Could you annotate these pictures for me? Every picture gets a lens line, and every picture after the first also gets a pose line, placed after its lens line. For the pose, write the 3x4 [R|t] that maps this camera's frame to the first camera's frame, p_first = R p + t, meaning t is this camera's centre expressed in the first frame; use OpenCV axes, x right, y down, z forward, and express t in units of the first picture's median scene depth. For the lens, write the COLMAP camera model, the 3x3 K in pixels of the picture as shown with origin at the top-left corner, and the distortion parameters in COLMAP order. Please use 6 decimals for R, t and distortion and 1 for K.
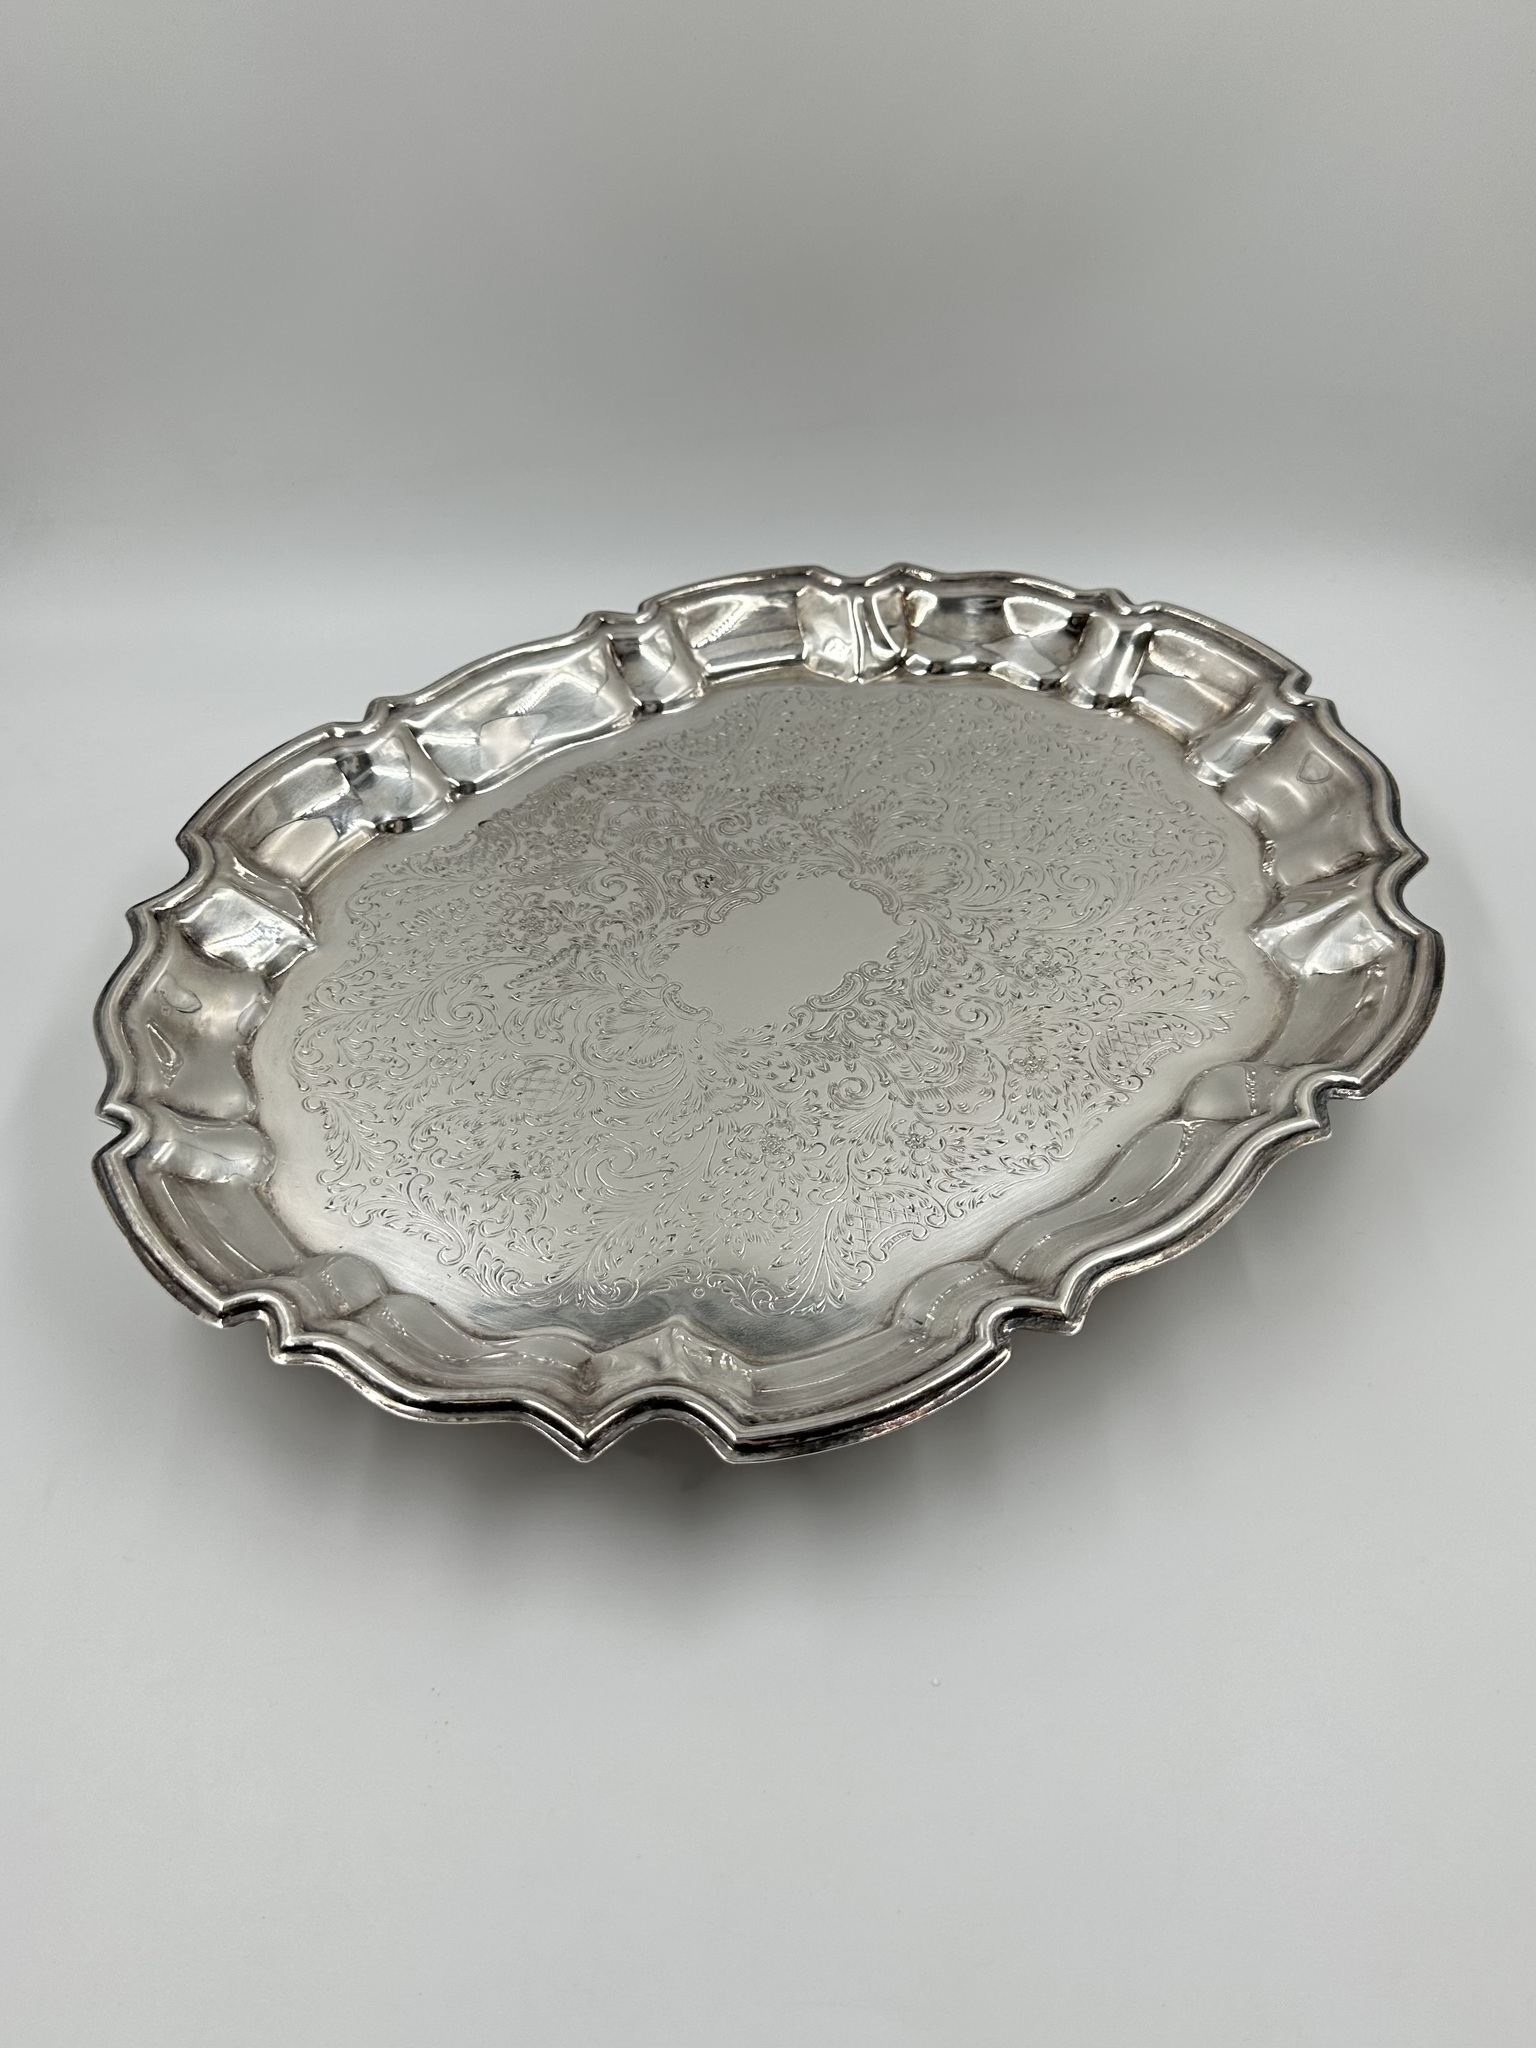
lens RADIAL K [[1759.0, 0, 766.1], [0, 1759.0, 1041.4], [0, 0, 1]] dist [0.084288, -0.022660]
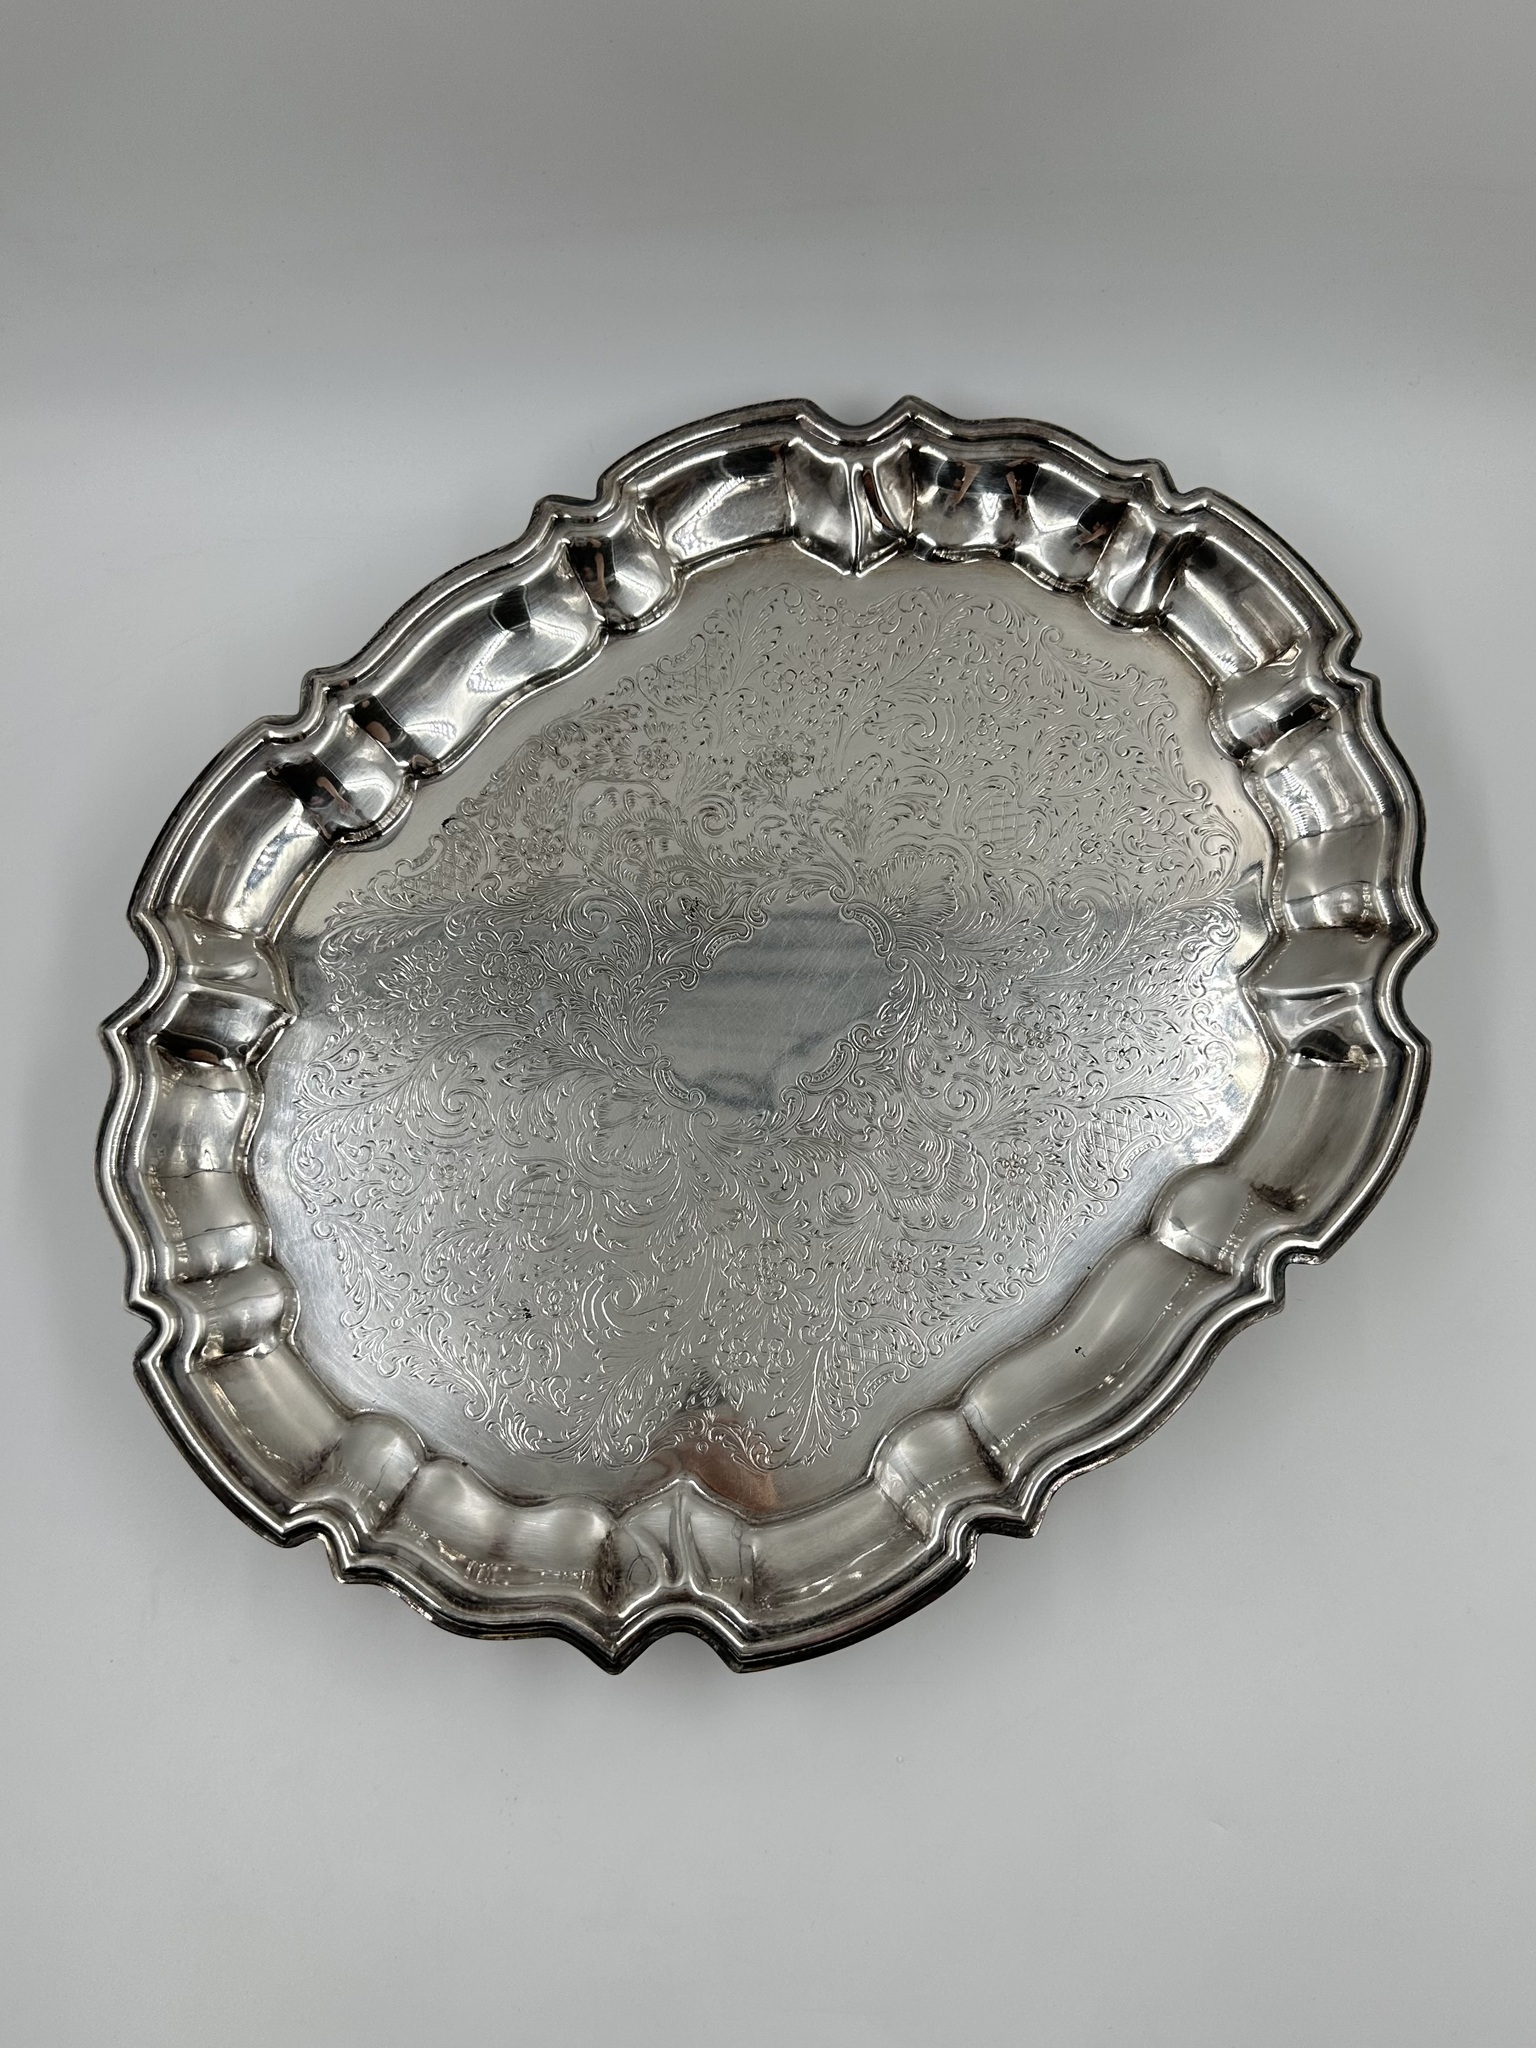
lens RADIAL K [[1759.0, 0, 793.3], [0, 1759.0, 1082.6], [0, 0, 1]] dist [0.084288, -0.022660]
pose [[0.999453, -0.013967, 0.029972, -0.009727], [-0.004574, 0.839307, 0.543639, -0.584840], [-0.032749, -0.543478, 0.838784, 0.160276]]
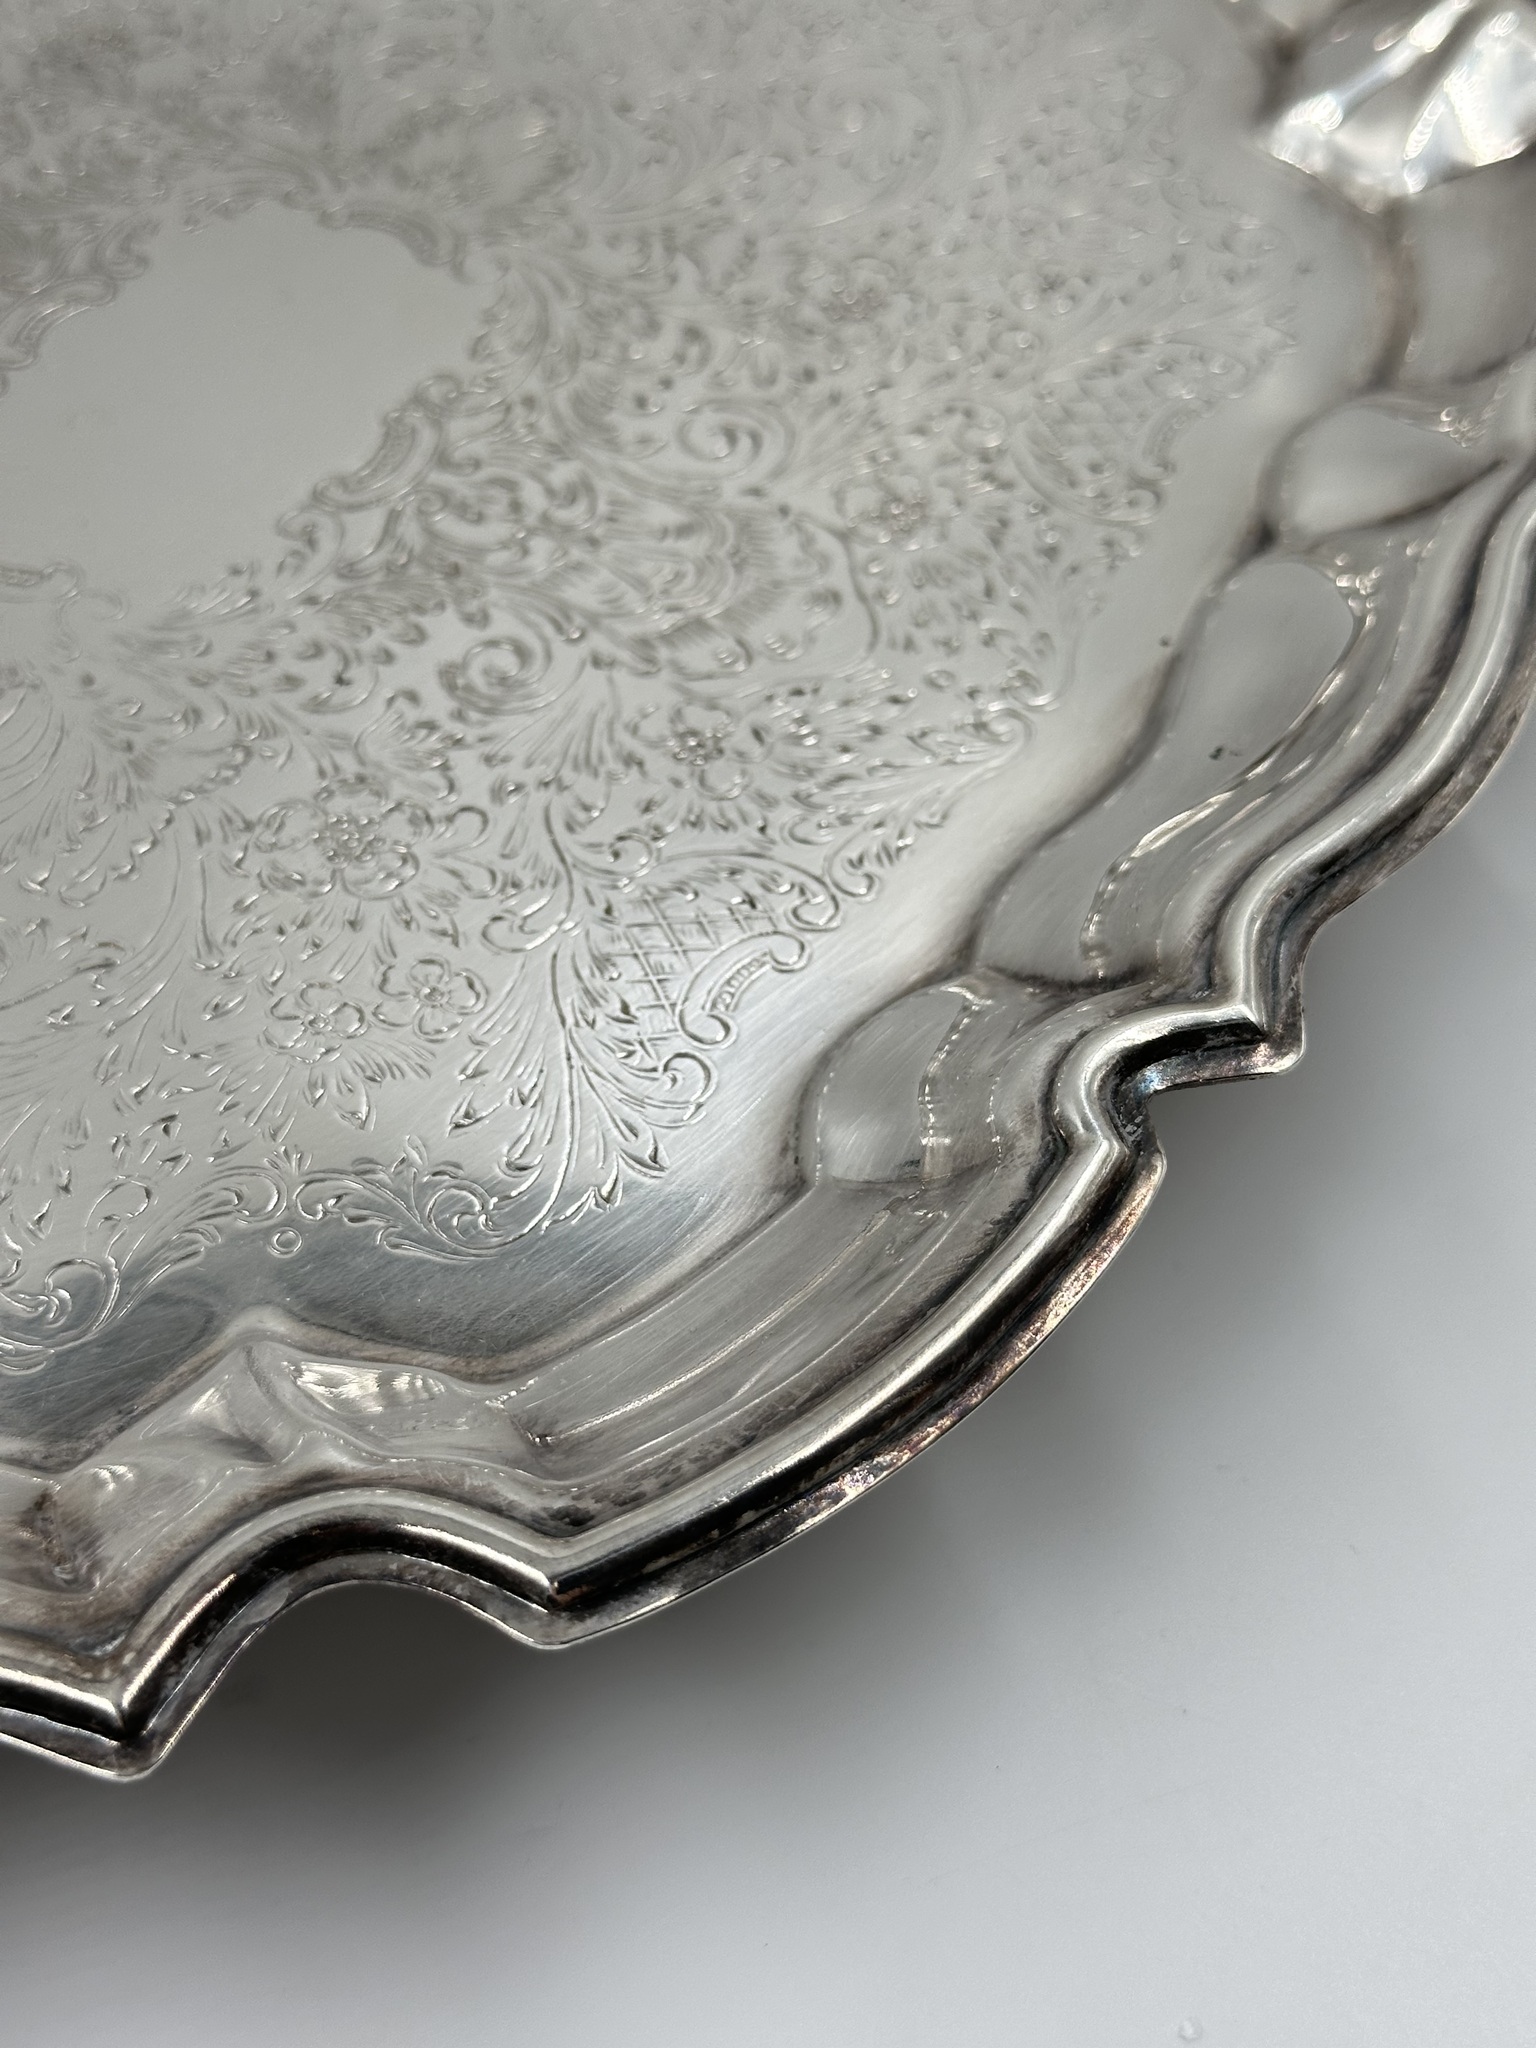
lens RADIAL K [[3016.5, 0, 766.7], [0, 3016.5, 1035.7], [0, 0, 1]] dist [0.123909, 0.000000]
pose [[0.941849, -0.251398, 0.222978, -0.065066], [0.236722, 0.967333, 0.090723, 0.058719], [-0.238501, -0.032663, 0.970593, 0.316644]]
